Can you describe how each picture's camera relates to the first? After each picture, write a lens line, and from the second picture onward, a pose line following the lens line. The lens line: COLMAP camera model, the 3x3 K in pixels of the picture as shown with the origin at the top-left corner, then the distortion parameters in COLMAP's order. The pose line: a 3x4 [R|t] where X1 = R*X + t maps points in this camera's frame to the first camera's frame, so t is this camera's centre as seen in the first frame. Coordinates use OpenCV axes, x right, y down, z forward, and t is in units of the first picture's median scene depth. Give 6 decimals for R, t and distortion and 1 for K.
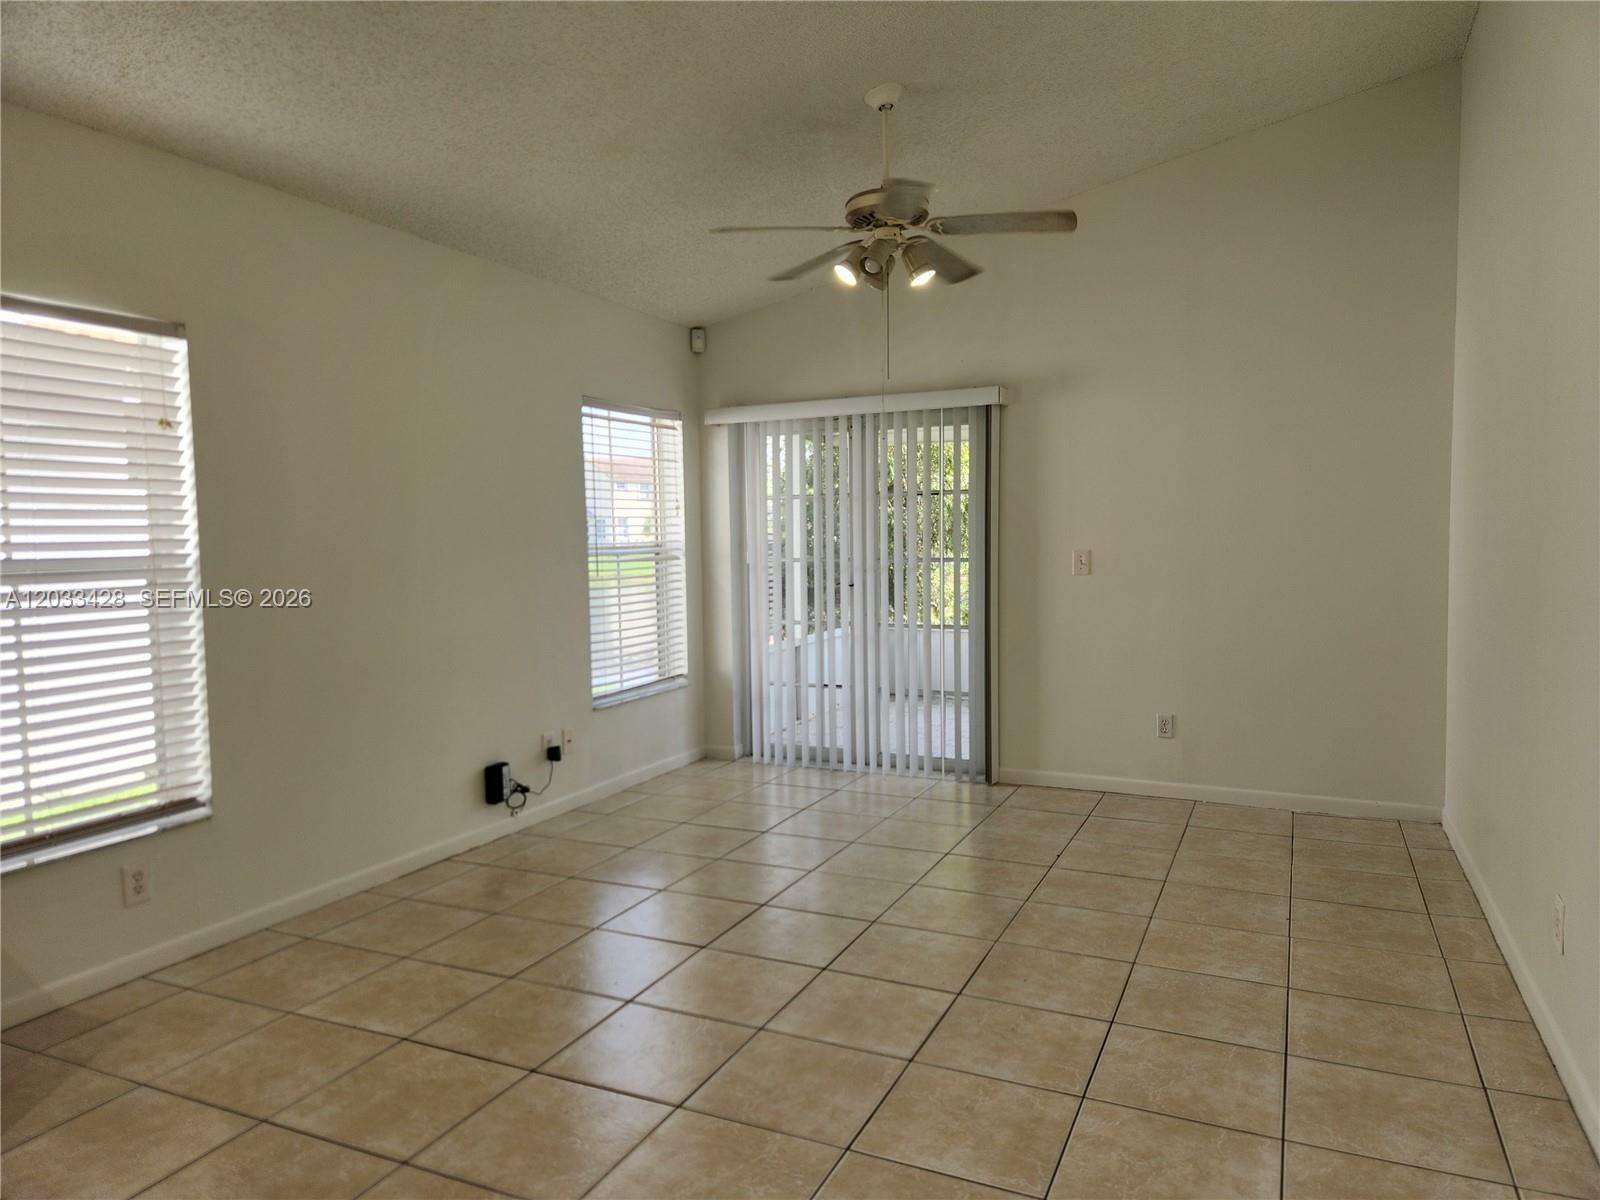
lens RADIAL K [[1092.9, 0, 790.2], [0, 1092.9, 599.8], [0, 0, 1]] dist [0.063398, -0.052550]
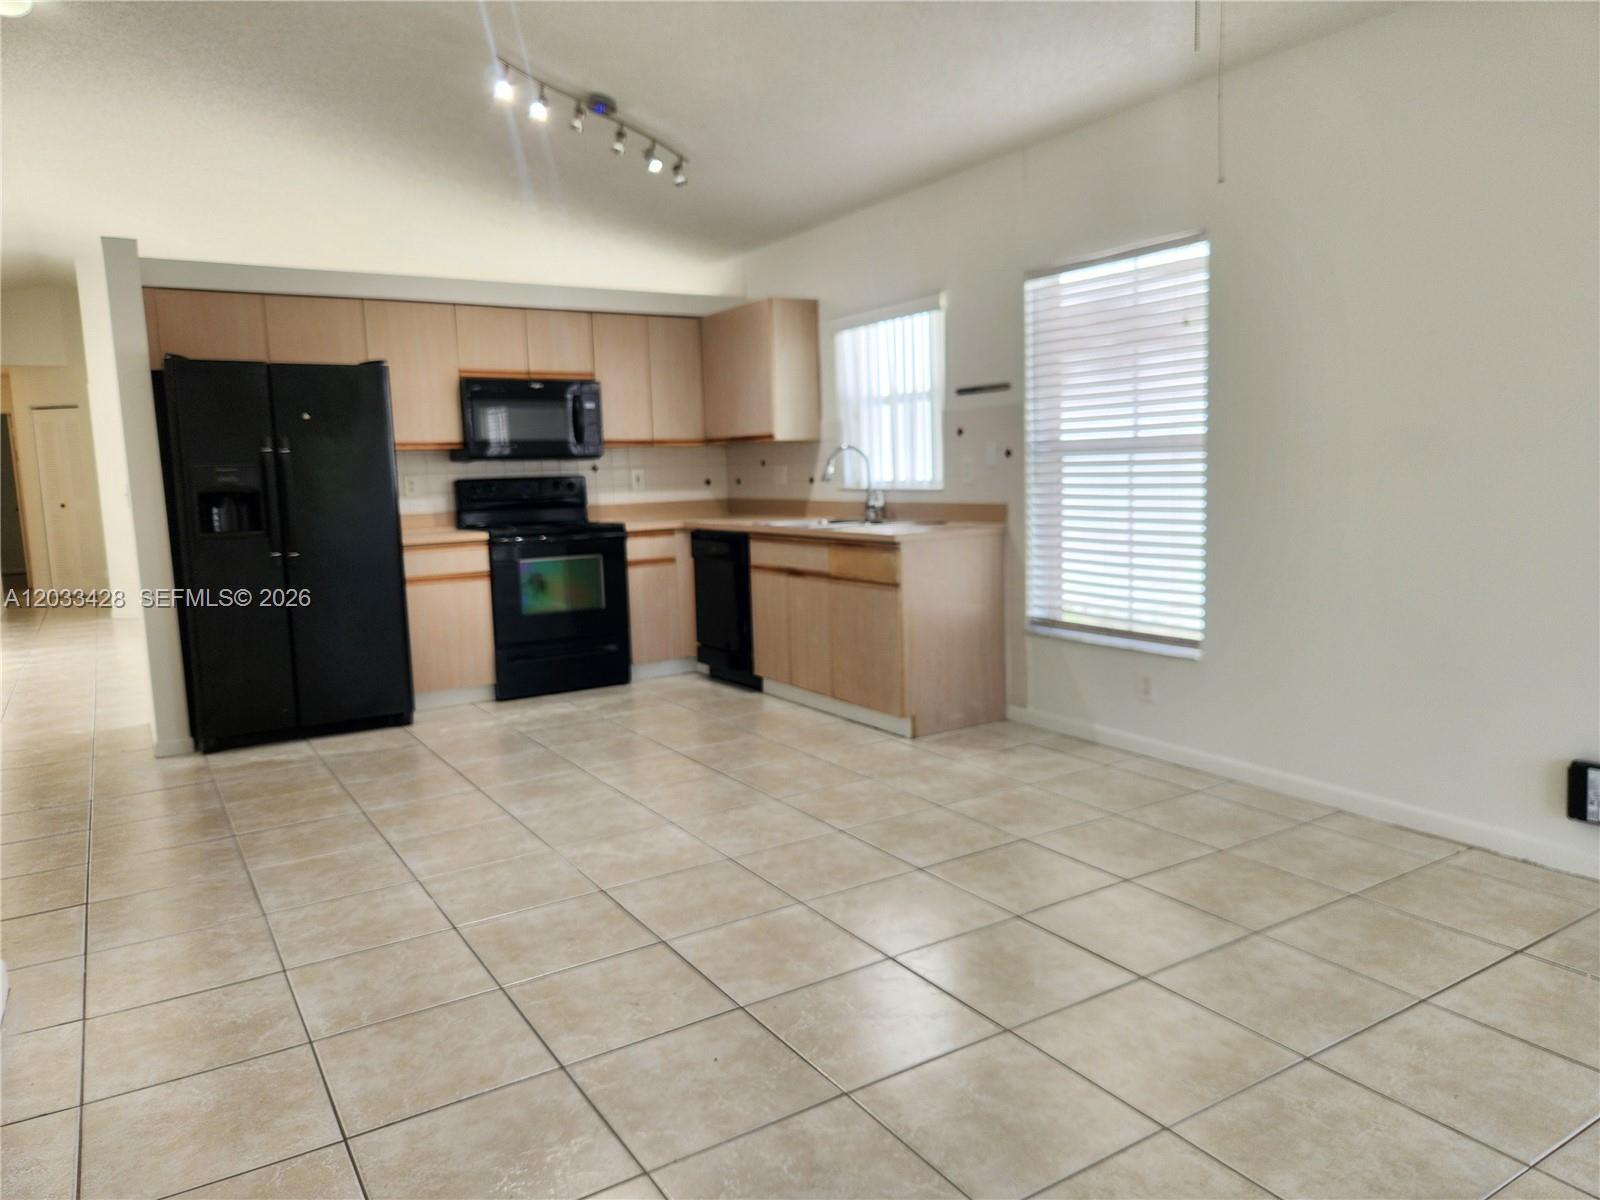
lens RADIAL K [[1092.9, 0, 789.0], [0, 1092.9, 605.0], [0, 0, 1]] dist [0.063398, -0.052550]
pose [[-0.552303, 0.142614, -0.821354, 0.761972], [-0.010611, 0.983976, 0.177985, -0.072777], [0.833576, 0.107017, -0.541940, 1.458064]]
